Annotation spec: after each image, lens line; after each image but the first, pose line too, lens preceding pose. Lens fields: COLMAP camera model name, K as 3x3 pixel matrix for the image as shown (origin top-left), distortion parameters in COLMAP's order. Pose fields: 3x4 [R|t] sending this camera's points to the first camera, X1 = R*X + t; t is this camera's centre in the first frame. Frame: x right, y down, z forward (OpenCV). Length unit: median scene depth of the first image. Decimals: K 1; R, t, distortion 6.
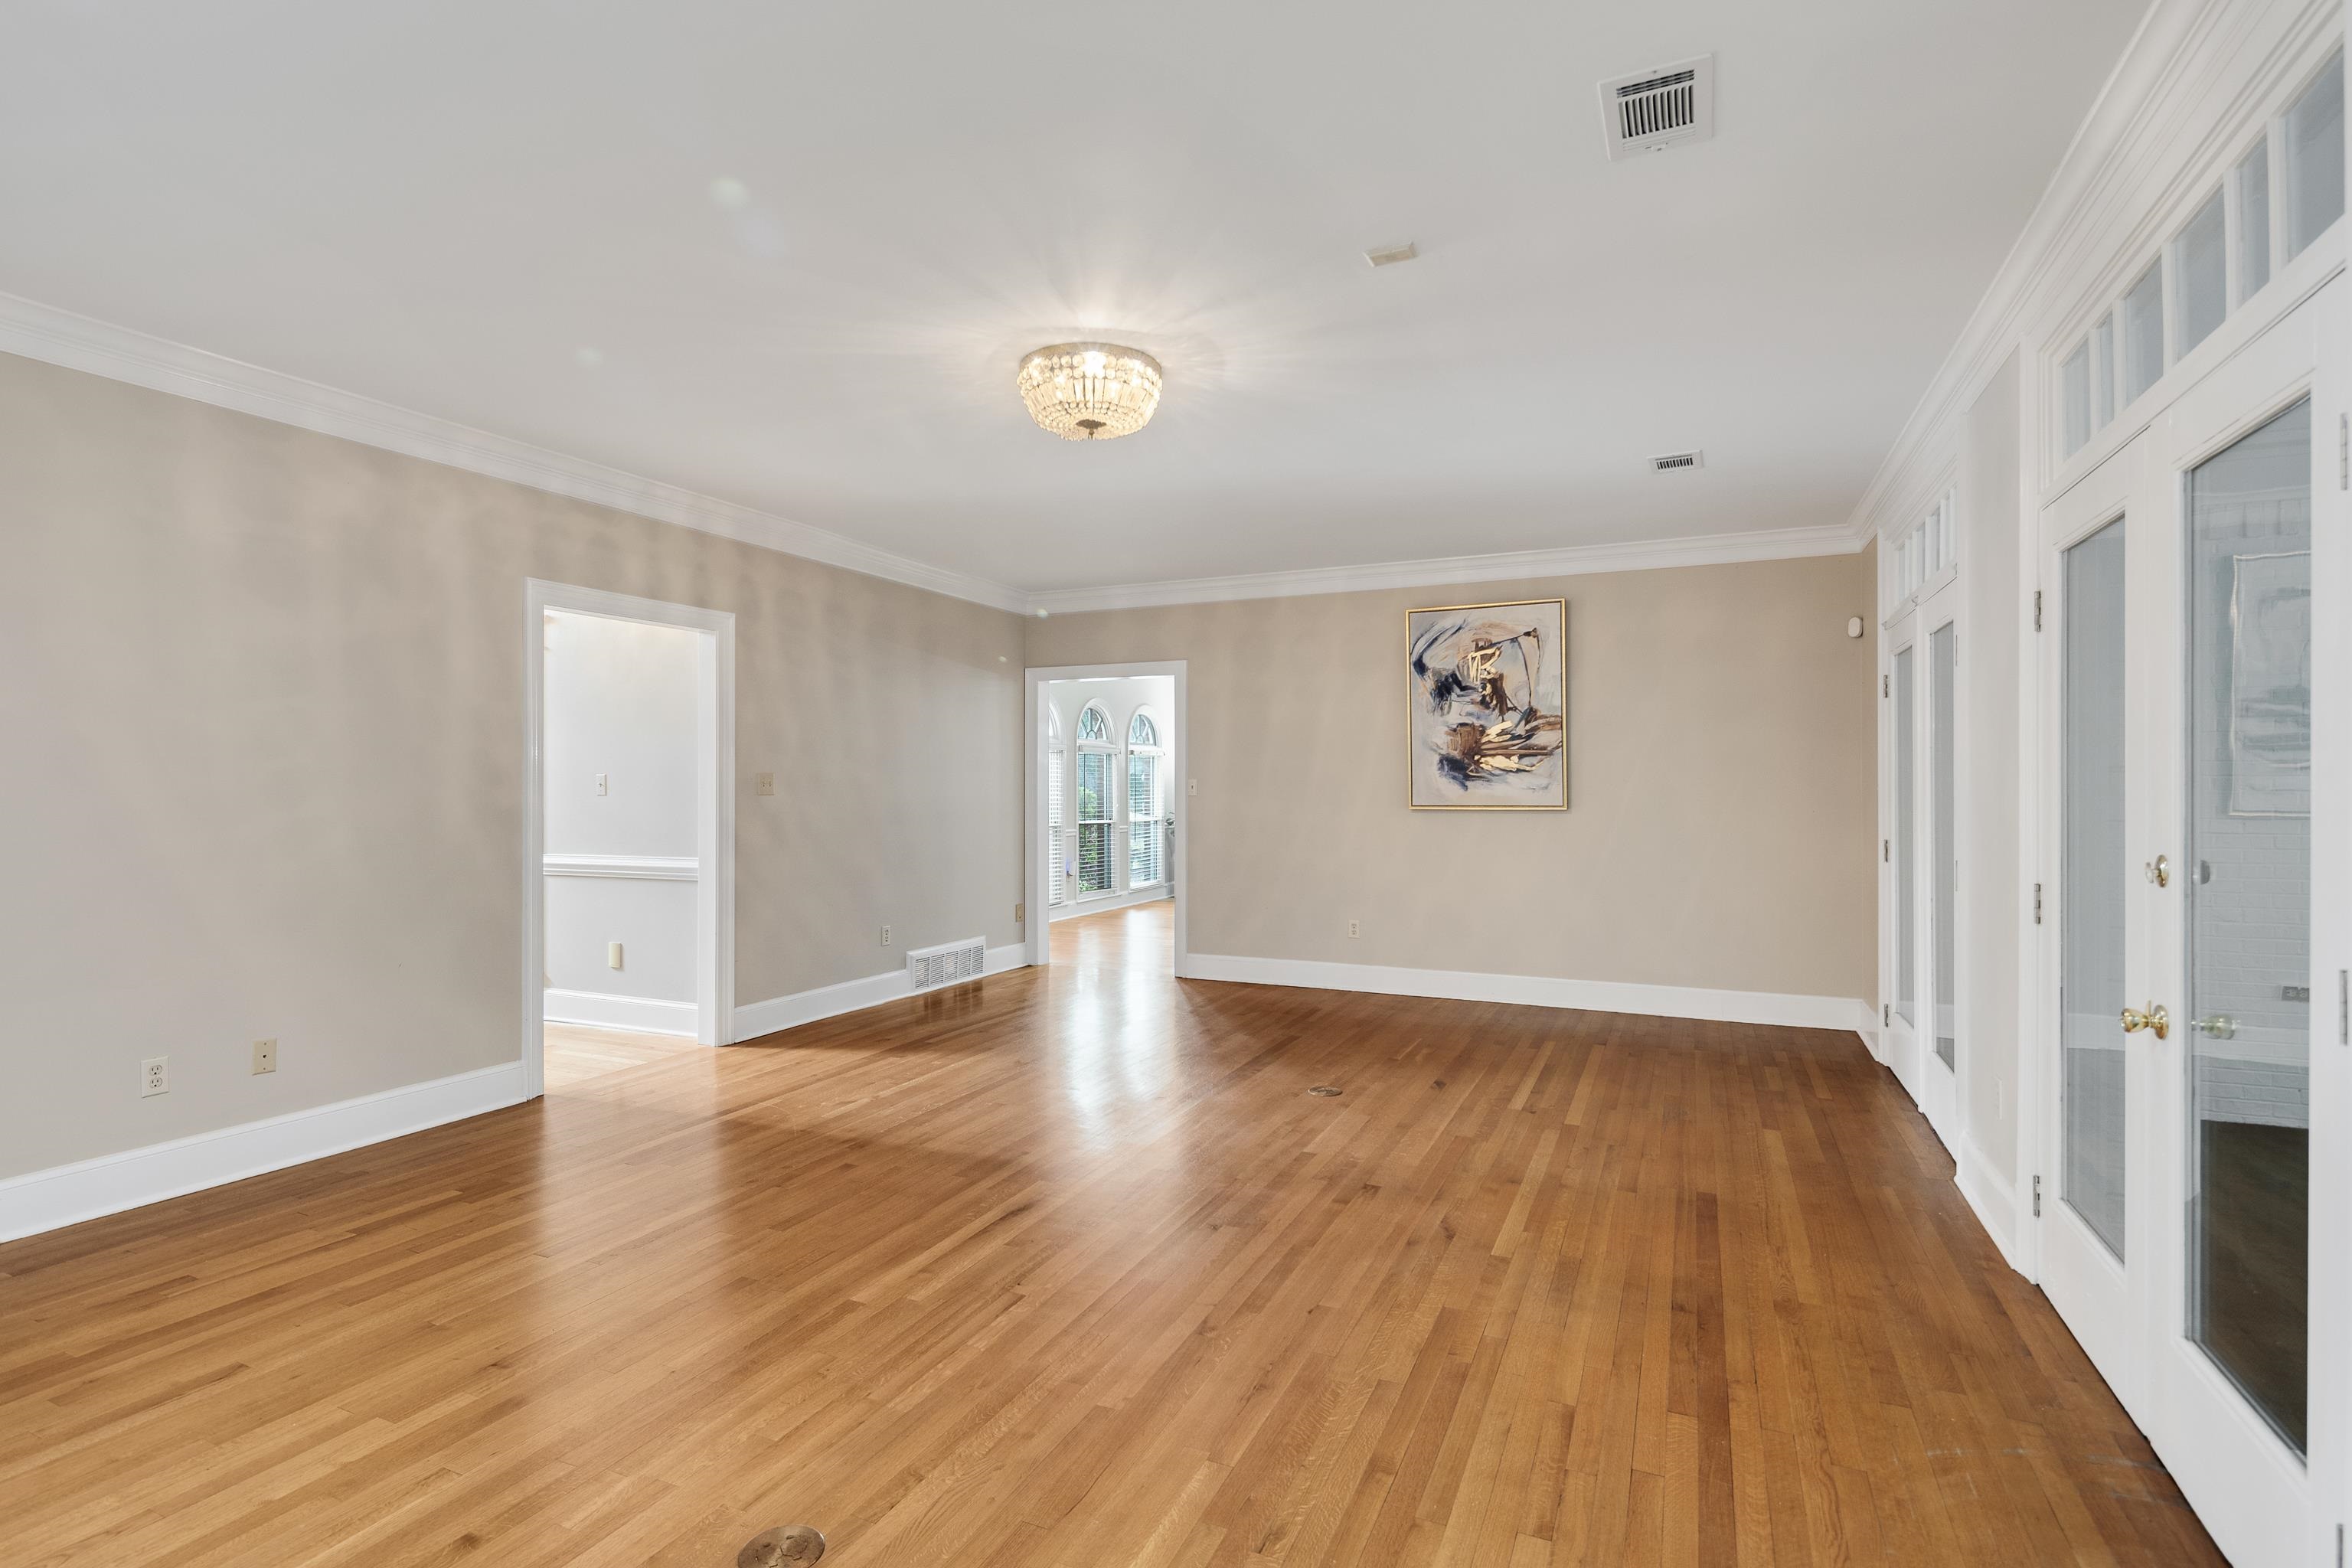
lens RADIAL K [[1122.8, 0, 1176.0], [0, 1122.8, 784.0], [0, 0, 1]] dist [0.000163, 0.000005]
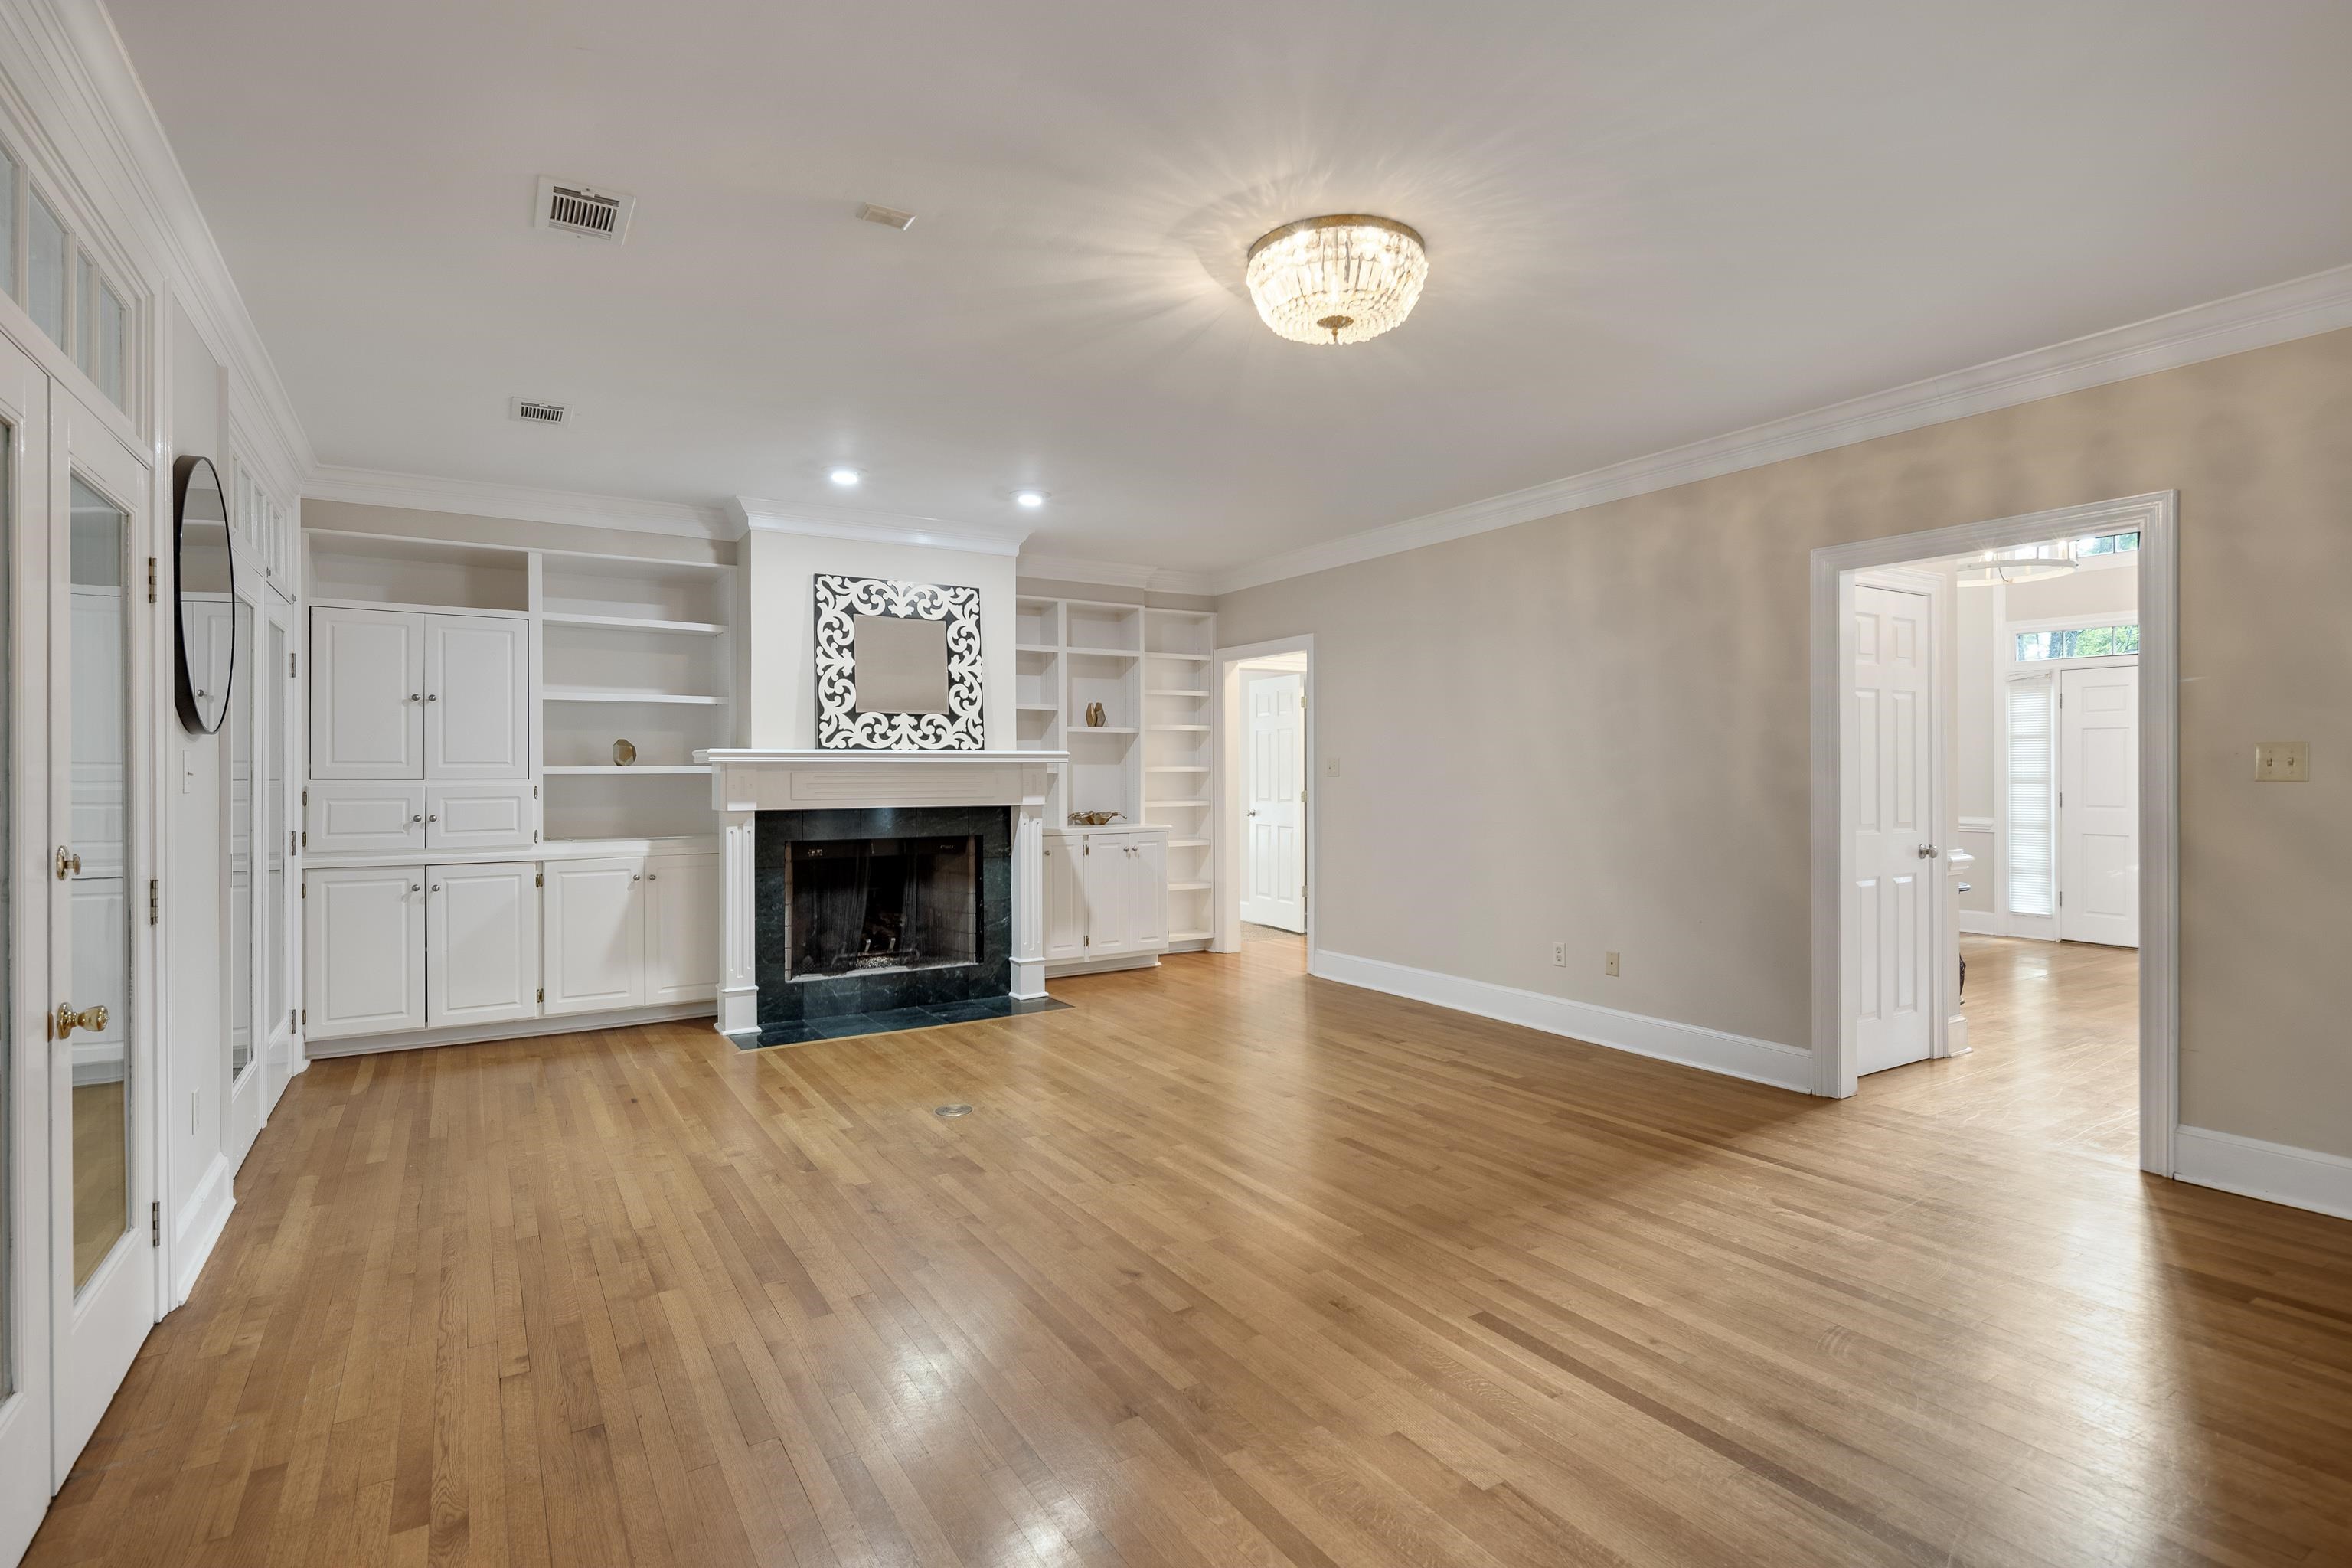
lens RADIAL K [[1151.0, 0, 1169.4], [0, 1151.0, 768.6], [0, 0, 1]] dist [0.000342, -0.000172]
pose [[-0.561277, 0.000756, -0.827628, 0.622444], [0.007612, 0.999962, -0.004249, 0.003846], [0.827593, -0.008685, -0.561261, 1.251727]]
